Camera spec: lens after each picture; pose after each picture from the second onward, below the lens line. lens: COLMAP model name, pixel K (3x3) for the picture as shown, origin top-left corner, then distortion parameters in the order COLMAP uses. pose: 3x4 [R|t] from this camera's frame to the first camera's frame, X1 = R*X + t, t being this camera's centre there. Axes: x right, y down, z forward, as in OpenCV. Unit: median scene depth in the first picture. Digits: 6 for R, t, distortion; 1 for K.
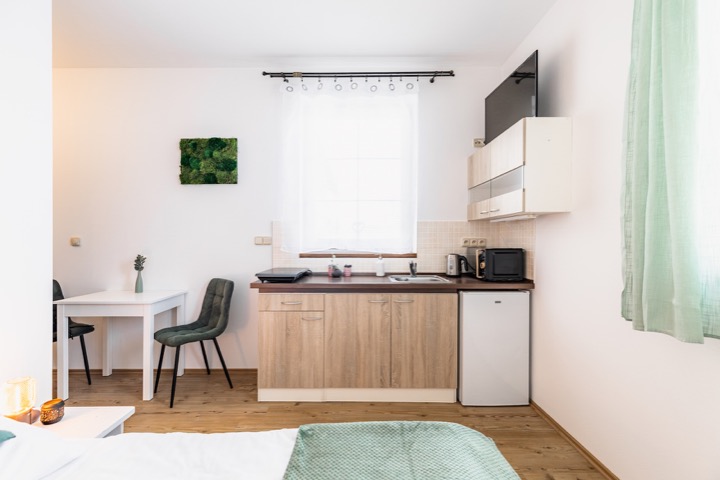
lens RADIAL K [[336.4, 0, 360.0], [0, 336.4, 240.0], [0, 0, 1]] dist [0.001152, 0.000042]
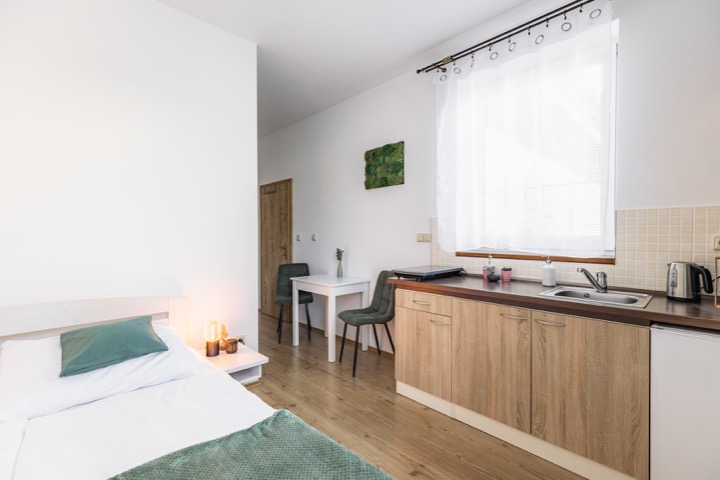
lens RADIAL K [[334.1, 0, 358.6], [0, 334.1, 237.2], [0, 0, 1]] dist [0.002537, 0.000133]
pose [[0.686176, 0.005621, -0.727414, 0.366225], [0.000896, 0.999963, 0.008572, -0.009675], [0.727435, -0.006533, 0.686145, 0.206372]]
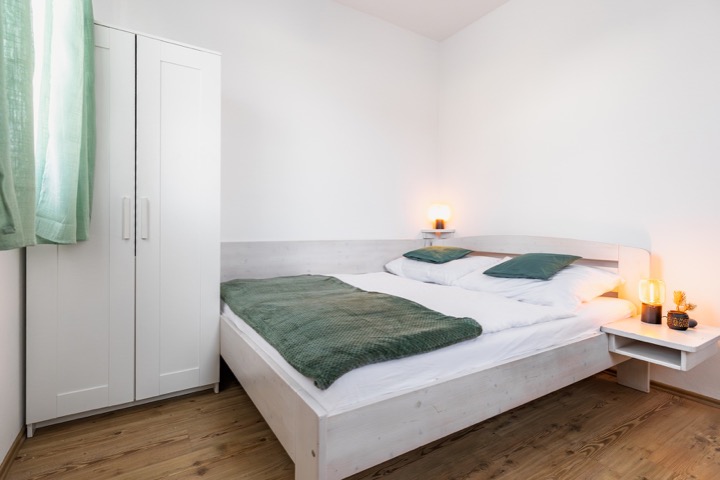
lens RADIAL K [[349.7, 0, 357.2], [0, 349.7, 229.3], [0, 0, 1]] dist [0.000866, 0.000116]
pose [[-0.853523, 0.001613, -0.521052, 0.355674], [0.000006, 0.999995, 0.003086, 0.114116], [0.521055, 0.002631, -0.853519, 0.824724]]
